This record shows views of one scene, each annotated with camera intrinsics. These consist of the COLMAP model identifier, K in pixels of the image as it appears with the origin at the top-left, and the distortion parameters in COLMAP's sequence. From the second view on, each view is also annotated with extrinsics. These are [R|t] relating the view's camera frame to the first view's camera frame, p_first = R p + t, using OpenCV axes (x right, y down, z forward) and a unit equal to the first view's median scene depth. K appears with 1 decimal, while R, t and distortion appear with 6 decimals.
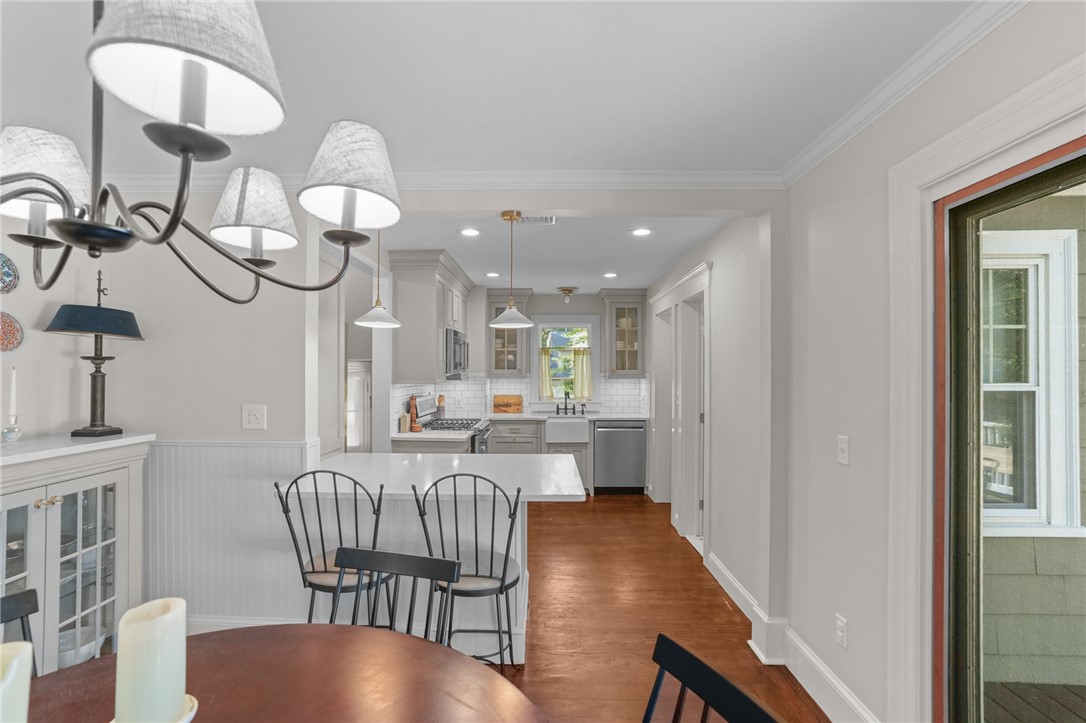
lens RADIAL K [[497.8, 0, 541.1], [0, 497.8, 367.0], [0, 0, 1]] dist [-0.058889, 0.027613]
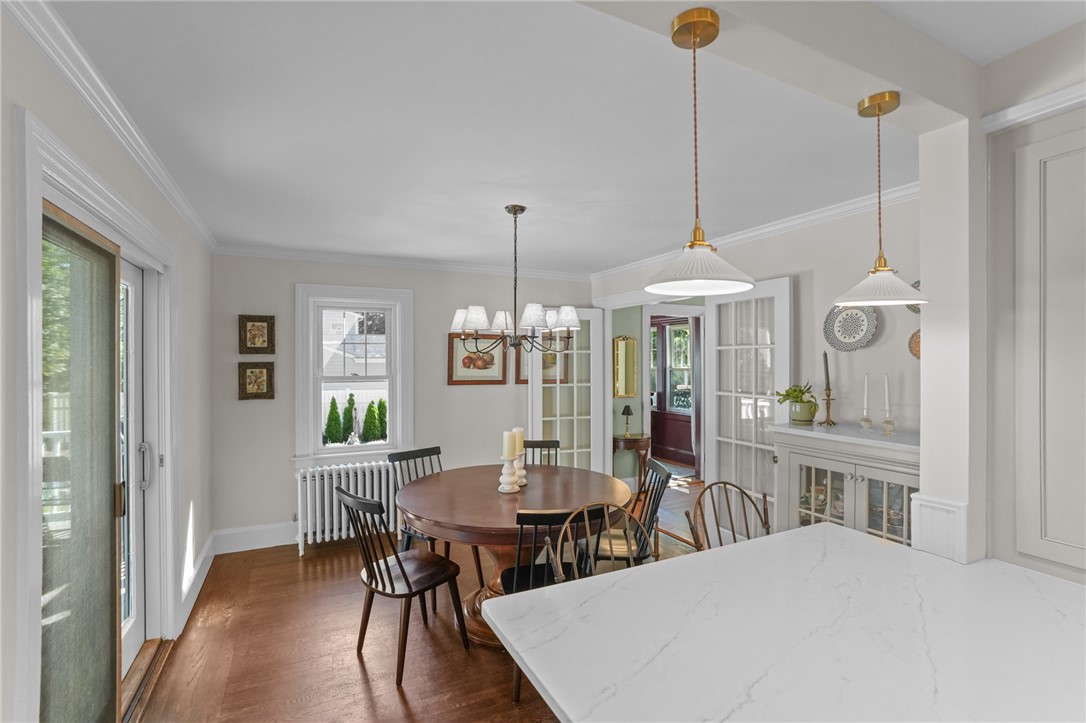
lens RADIAL K [[495.5, 0, 540.5], [0, 495.5, 362.4], [0, 0, 1]] dist [-0.062055, 0.029104]
pose [[-0.888612, 0.001479, -0.458657, 0.108454], [0.005099, 0.999965, -0.006654, -0.008359], [0.458631, -0.008252, -0.888589, 0.576872]]
